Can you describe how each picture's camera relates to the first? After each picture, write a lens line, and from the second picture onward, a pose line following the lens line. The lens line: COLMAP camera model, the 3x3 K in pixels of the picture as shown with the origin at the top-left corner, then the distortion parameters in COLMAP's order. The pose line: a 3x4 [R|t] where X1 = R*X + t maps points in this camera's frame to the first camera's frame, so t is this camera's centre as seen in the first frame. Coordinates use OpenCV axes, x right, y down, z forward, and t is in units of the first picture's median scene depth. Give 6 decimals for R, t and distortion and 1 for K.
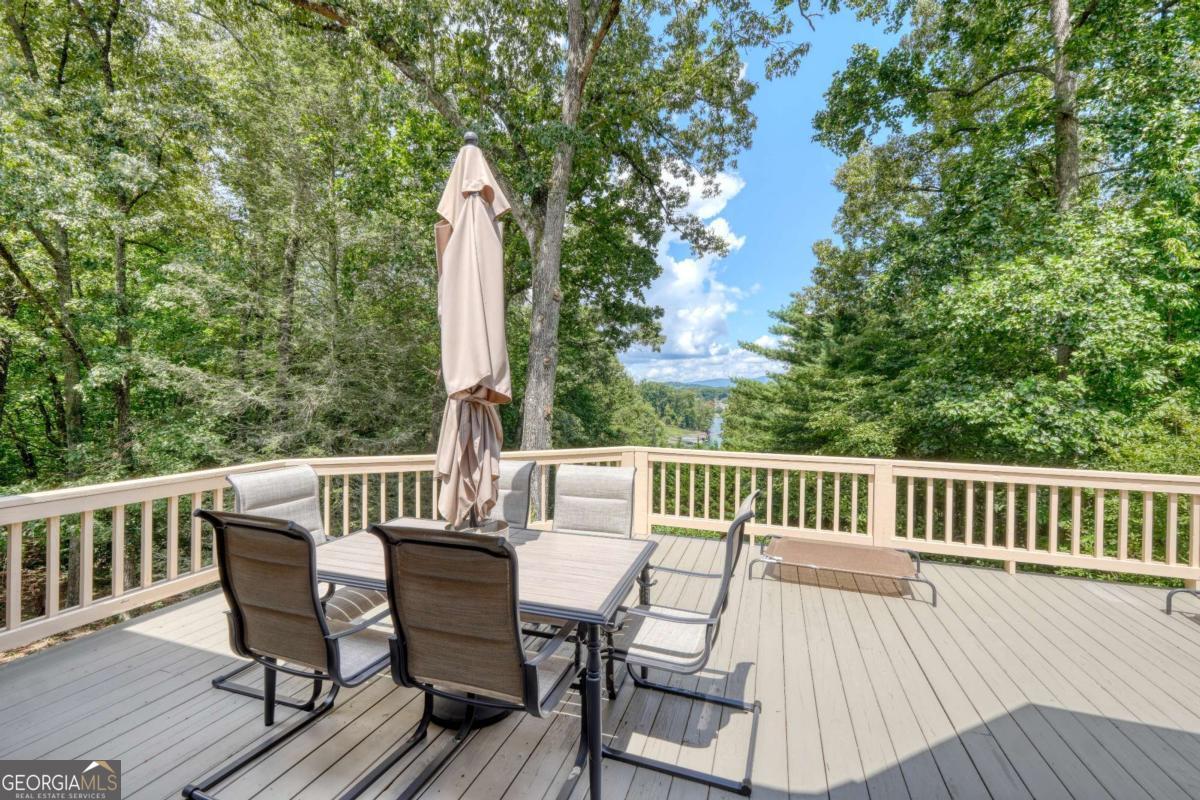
lens RADIAL K [[510.2, 0, 600.0], [0, 510.2, 400.0], [0, 0, 1]] dist [-0.000915, 0.000589]
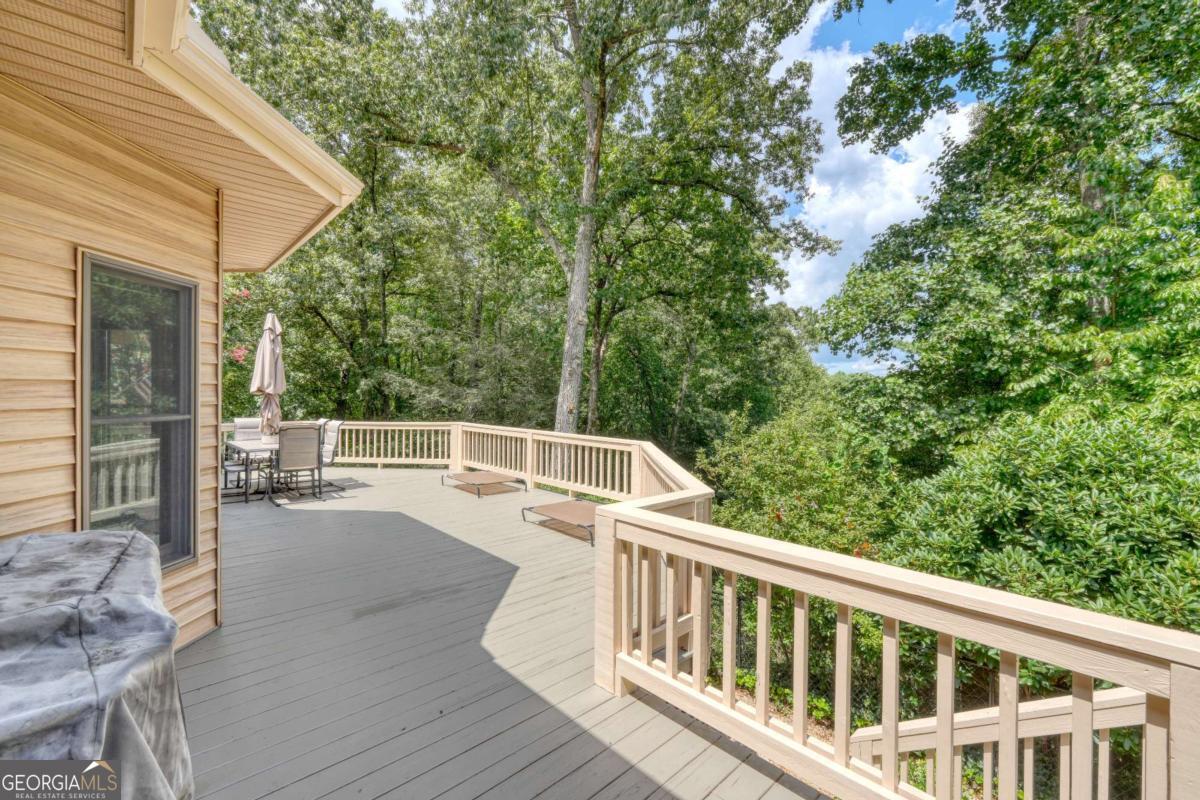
lens RADIAL K [[510.2, 0, 600.0], [0, 510.2, 400.0], [0, 0, 1]] dist [-0.000915, 0.000589]
pose [[0.881245, 0.004799, -0.472636, 0.493490], [-0.005560, 0.999985, -0.000214, -0.001093], [0.472628, 0.002816, 0.881258, -0.119279]]
